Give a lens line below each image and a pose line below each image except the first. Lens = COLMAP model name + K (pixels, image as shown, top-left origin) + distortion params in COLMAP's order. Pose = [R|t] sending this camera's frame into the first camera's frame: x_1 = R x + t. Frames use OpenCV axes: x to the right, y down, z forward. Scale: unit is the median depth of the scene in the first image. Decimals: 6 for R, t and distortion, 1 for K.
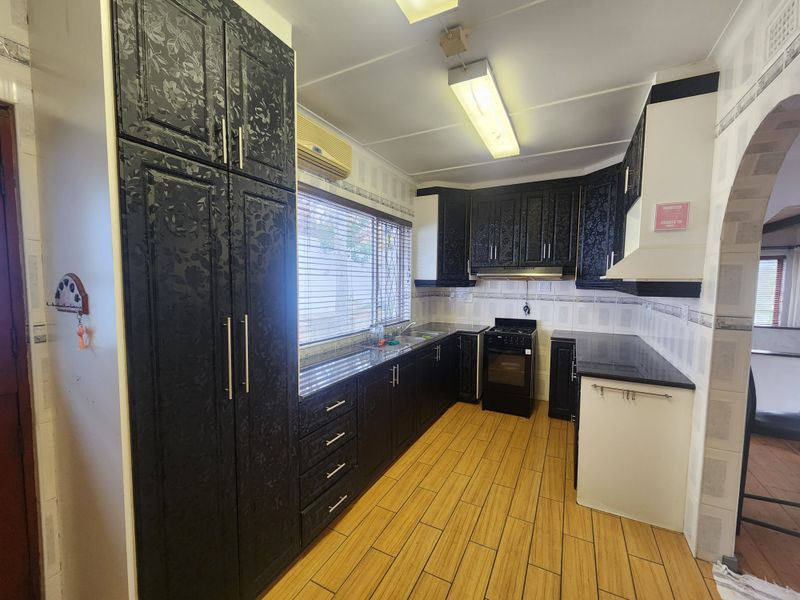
lens RADIAL K [[326.8, 0, 399.7], [0, 326.8, 303.3], [0, 0, 1]] dist [0.002506, -0.000115]
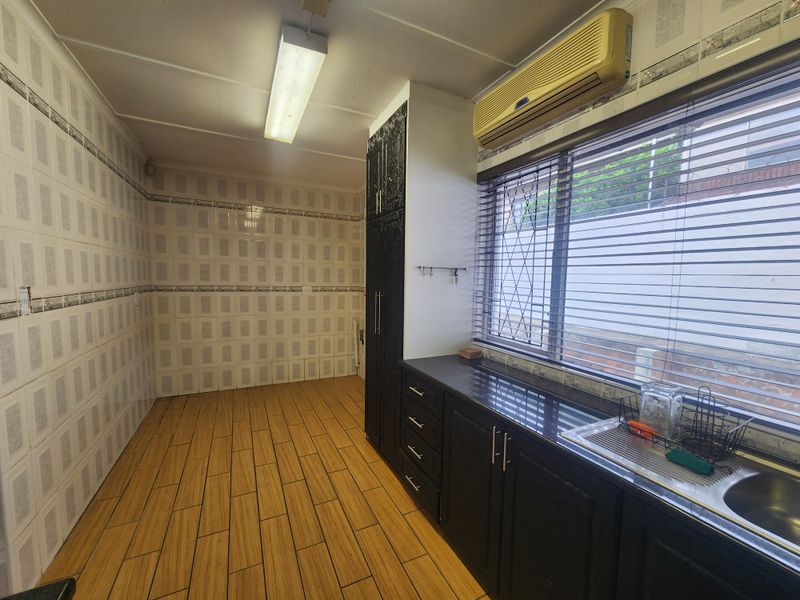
lens RADIAL K [[326.8, 0, 398.6], [0, 326.8, 301.5], [0, 0, 1]] dist [0.002506, -0.000115]
pose [[-0.592612, 0.046966, -0.804118, 0.629057], [-0.073419, 0.990994, 0.111988, -0.080232], [0.802135, 0.125403, -0.583826, 1.436149]]
